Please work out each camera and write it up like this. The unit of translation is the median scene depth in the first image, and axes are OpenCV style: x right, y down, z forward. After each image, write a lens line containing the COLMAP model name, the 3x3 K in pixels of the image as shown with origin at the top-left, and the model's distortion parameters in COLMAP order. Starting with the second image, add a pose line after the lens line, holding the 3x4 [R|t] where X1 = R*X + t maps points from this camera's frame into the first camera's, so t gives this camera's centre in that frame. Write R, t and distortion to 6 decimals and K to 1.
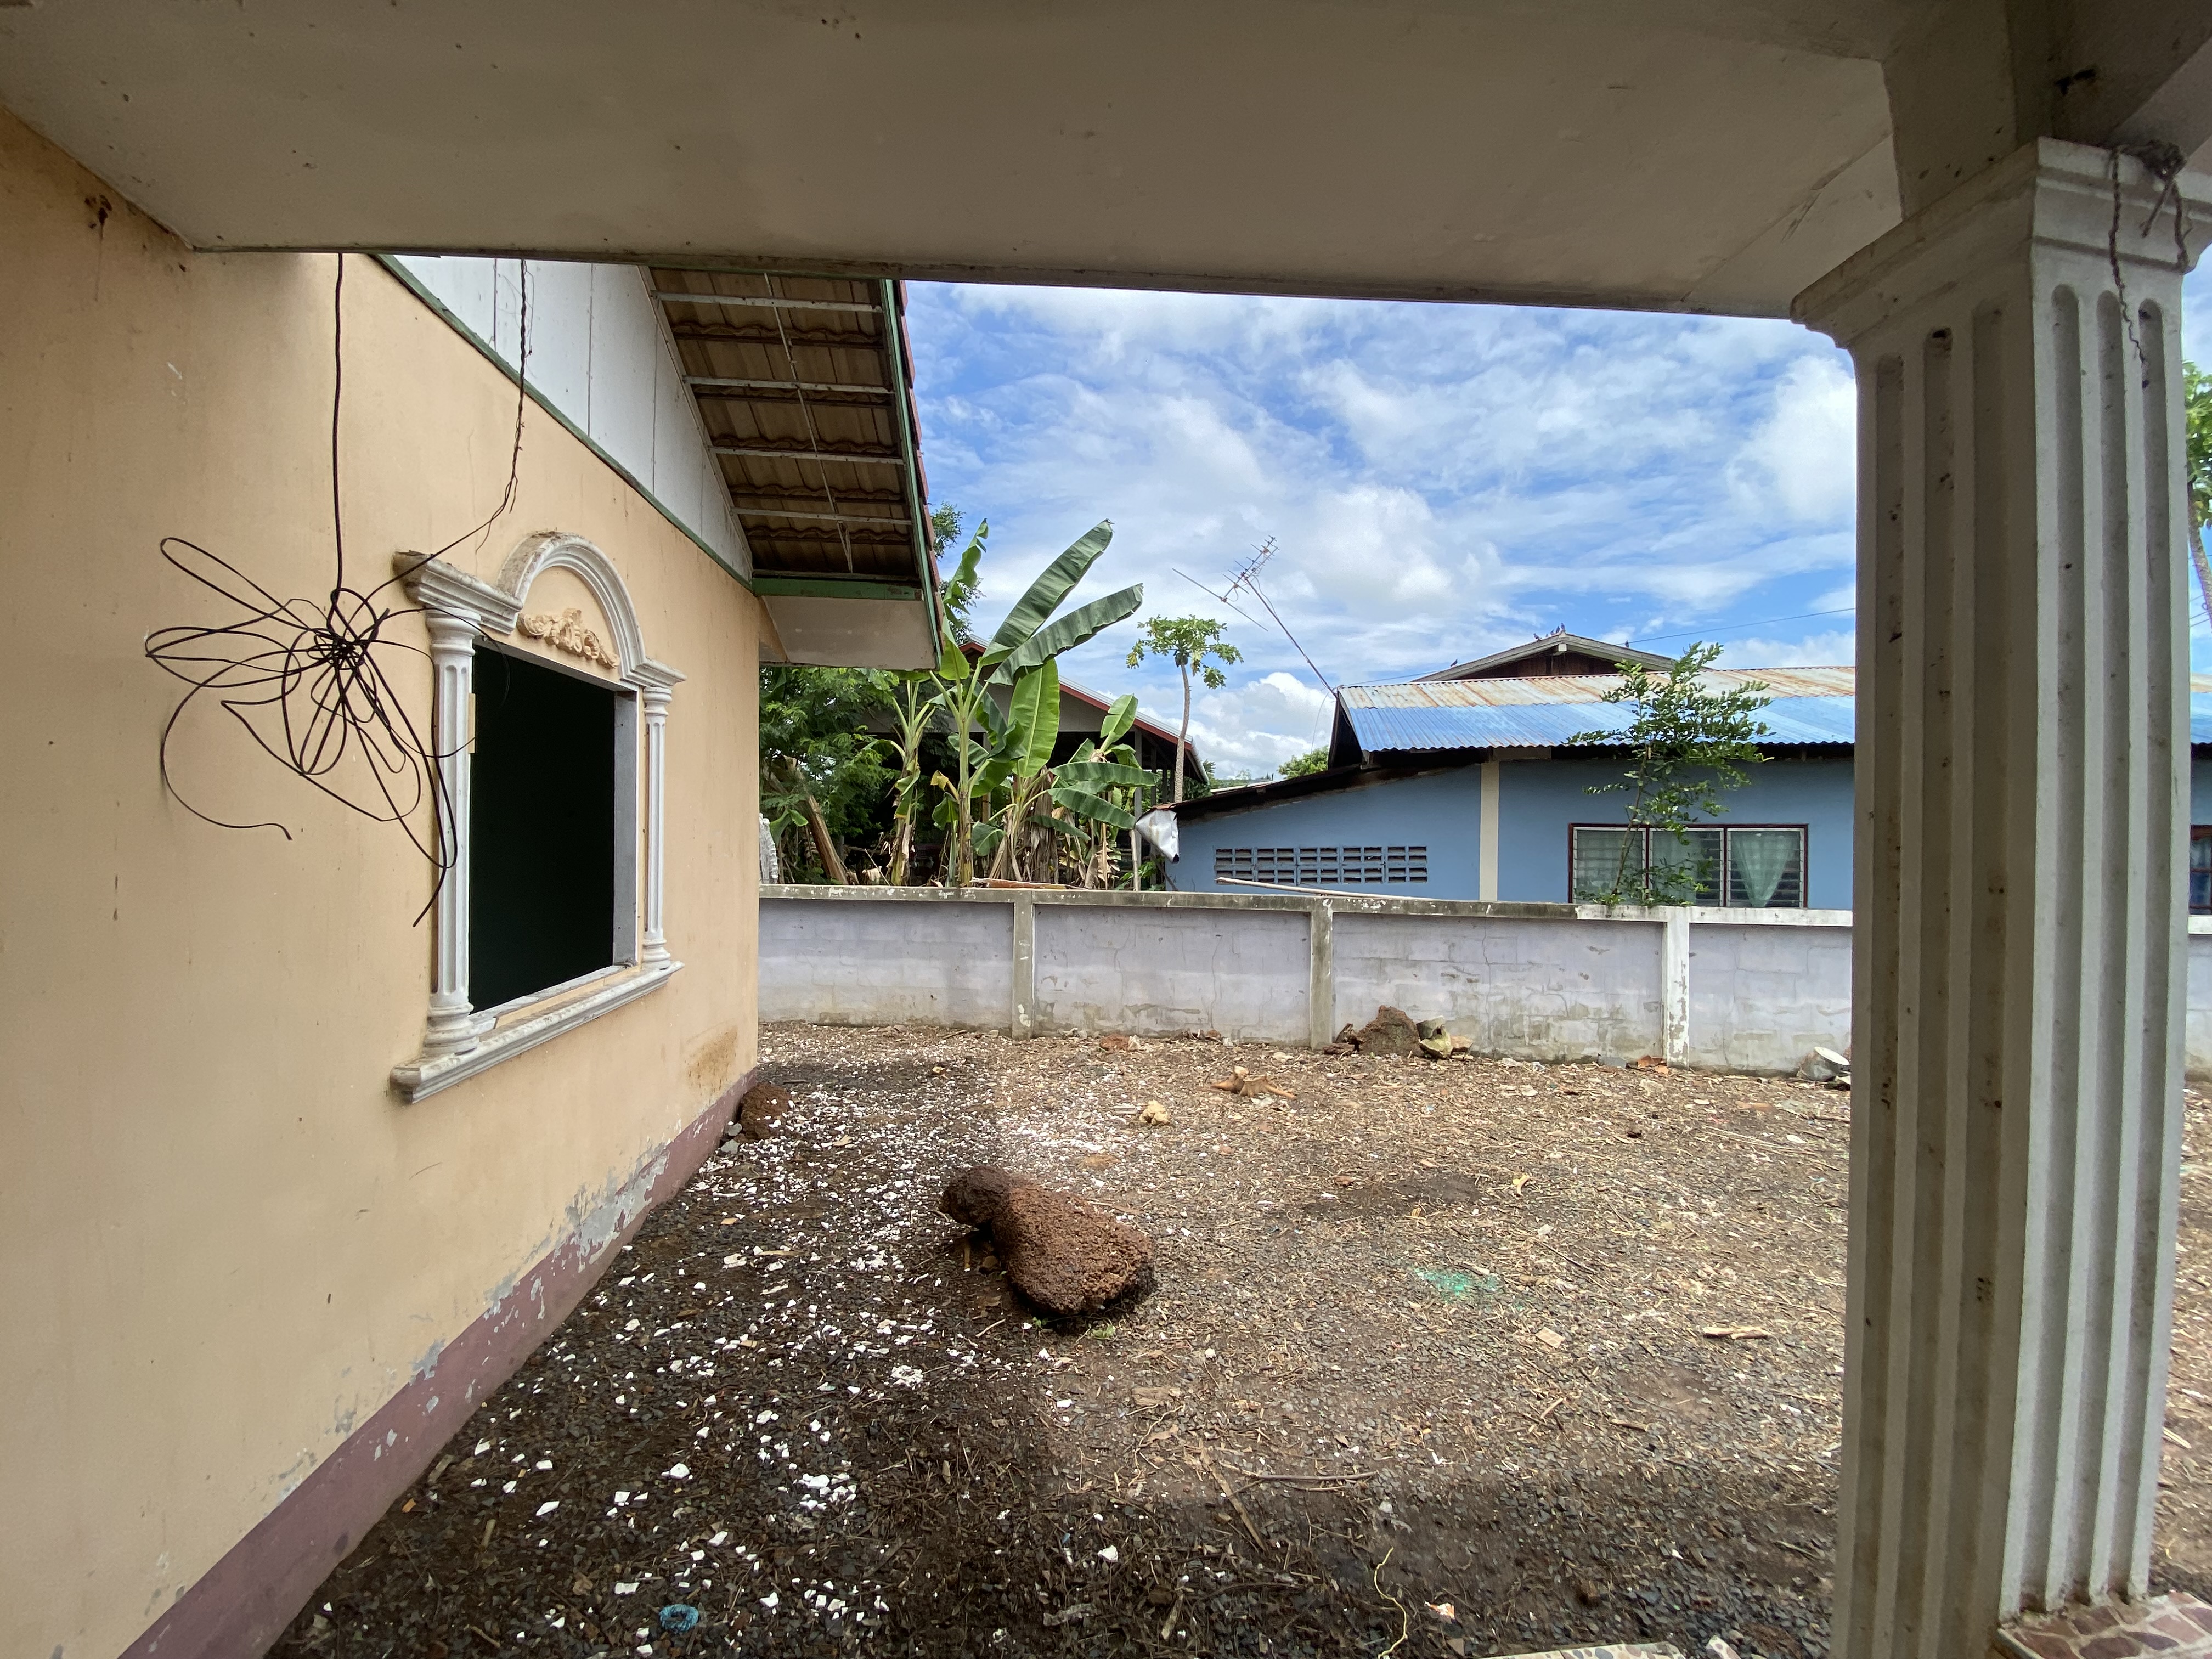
lens RADIAL K [[876.4, 0, 1111.8], [0, 876.4, 831.2], [0, 0, 1]] dist [-0.000495, -0.011736]
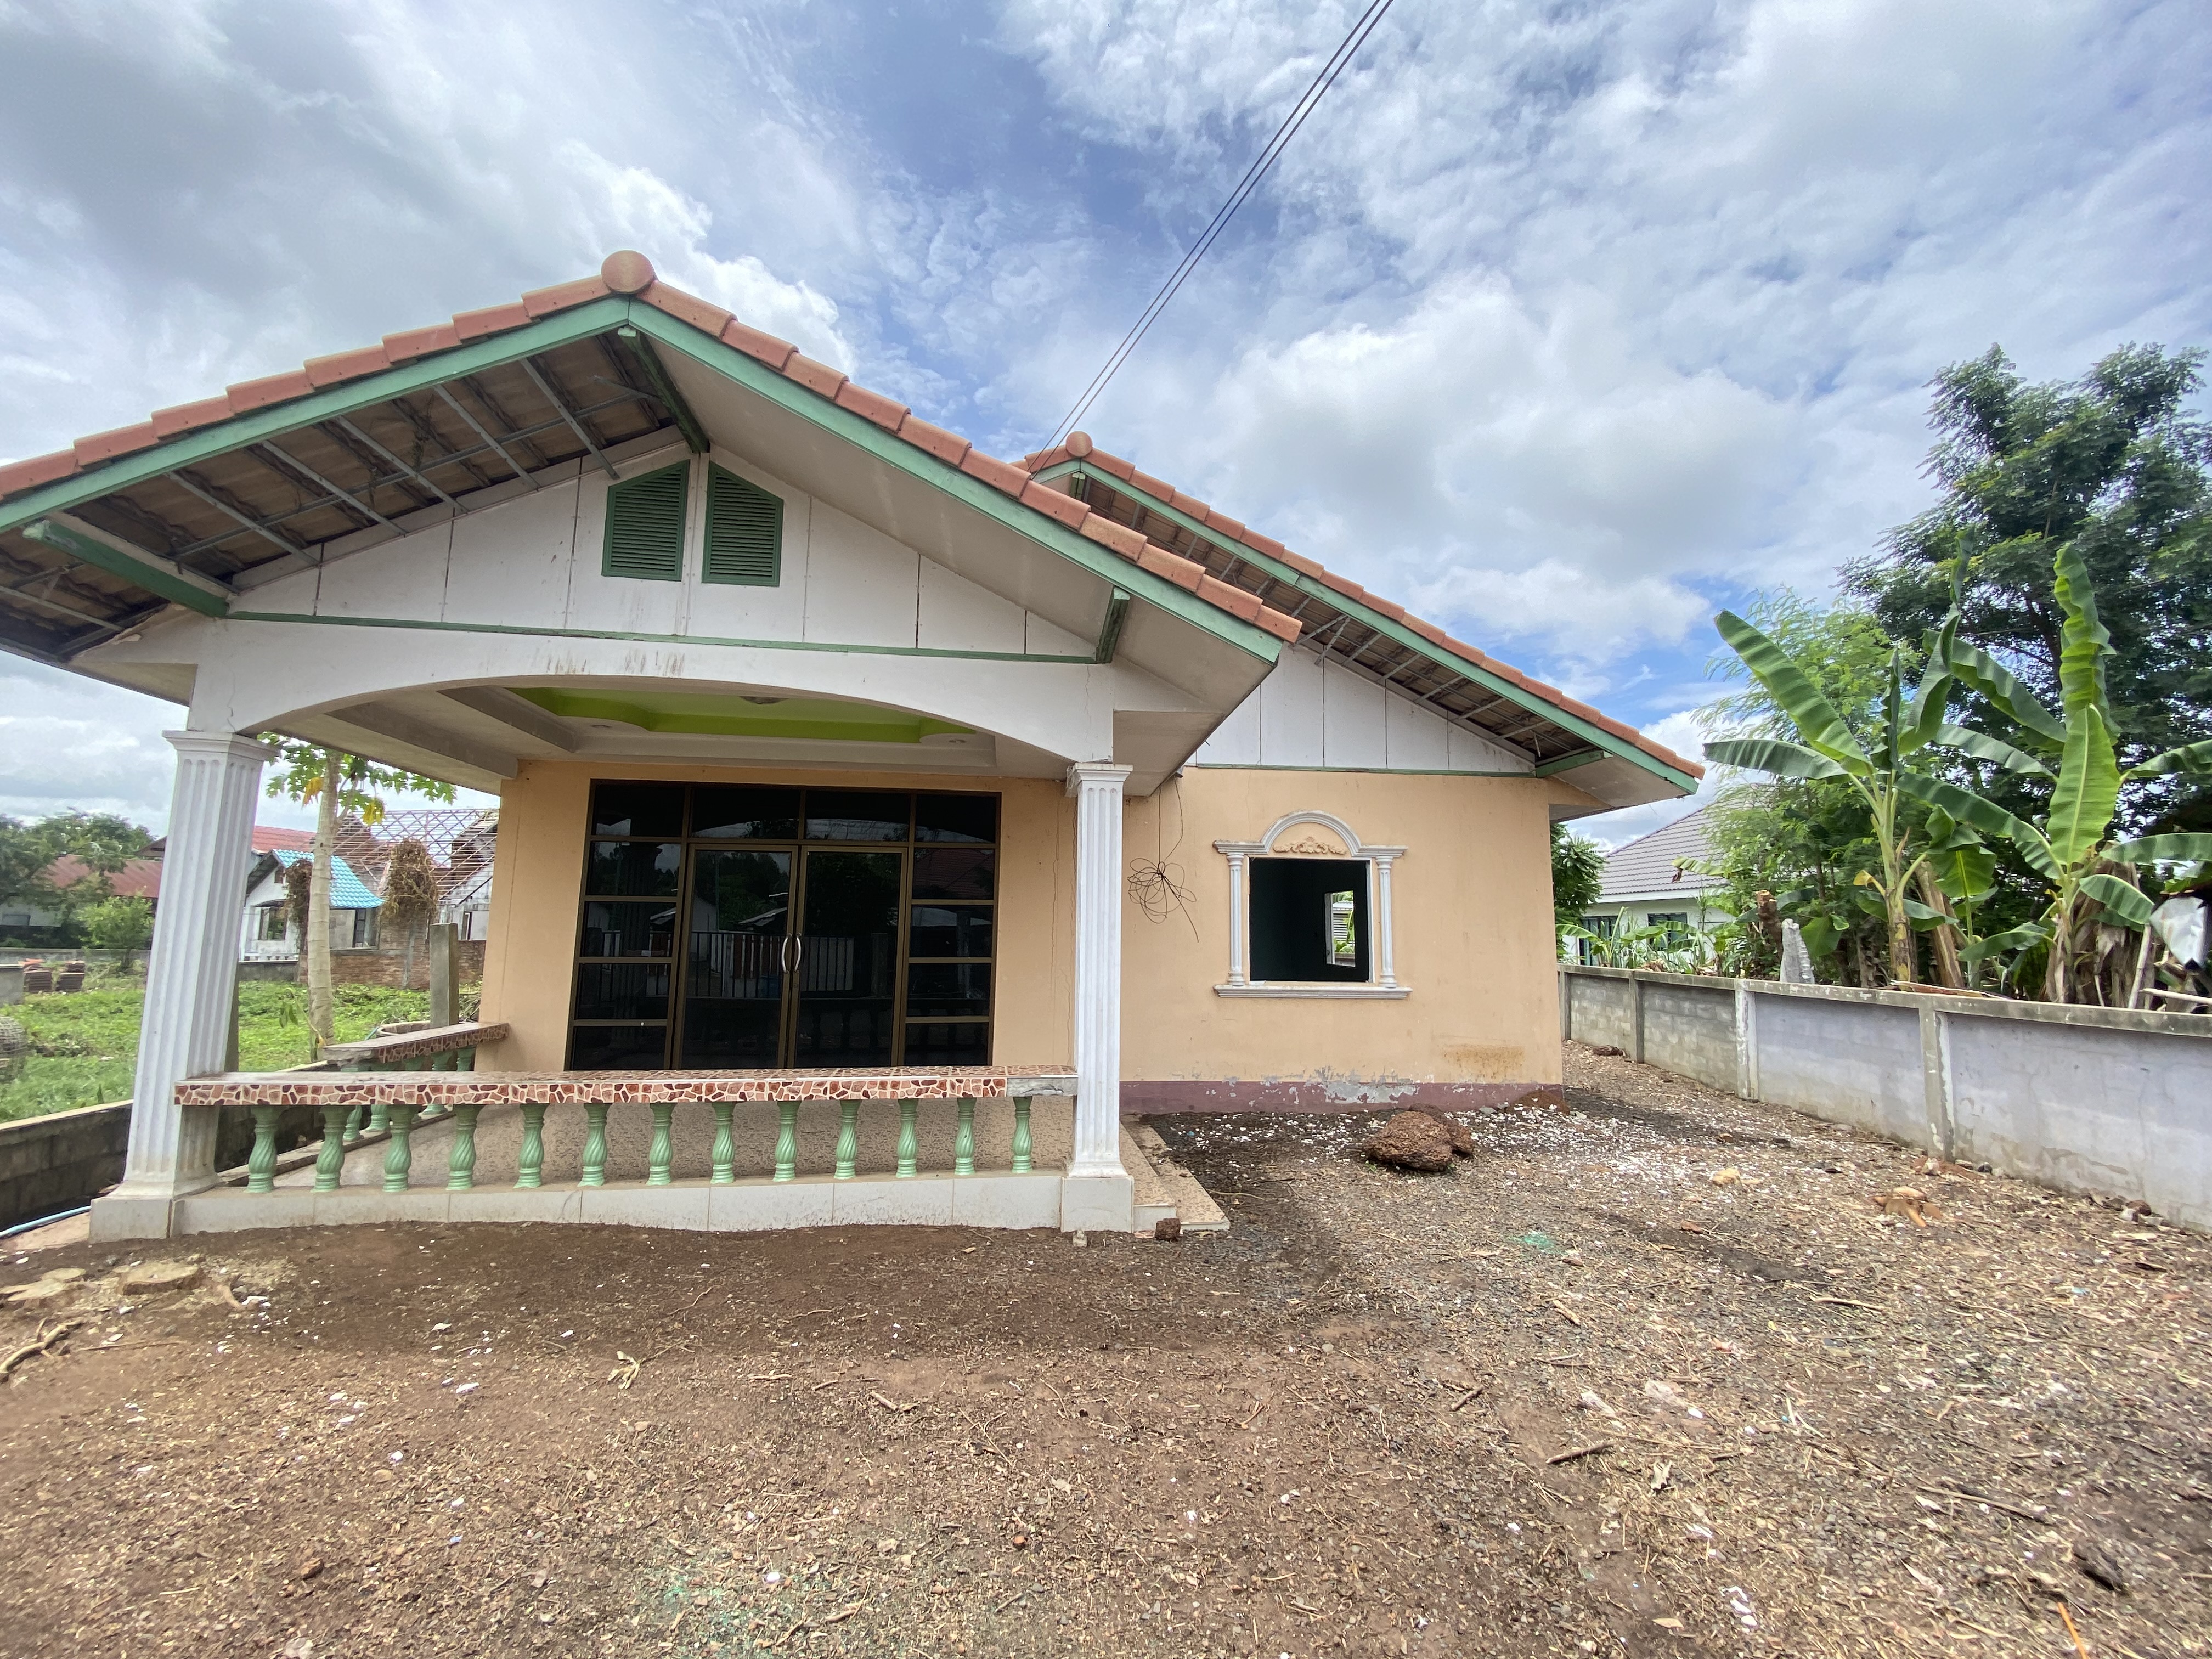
lens RADIAL K [[876.4, 0, 1111.8], [0, 876.4, 831.2], [0, 0, 1]] dist [-0.000495, -0.011736]
pose [[0.055365, -0.123558, -0.990792, 0.787212], [-0.020054, 0.991976, -0.124827, 0.029125], [0.998265, 0.026781, 0.052443, 0.108212]]
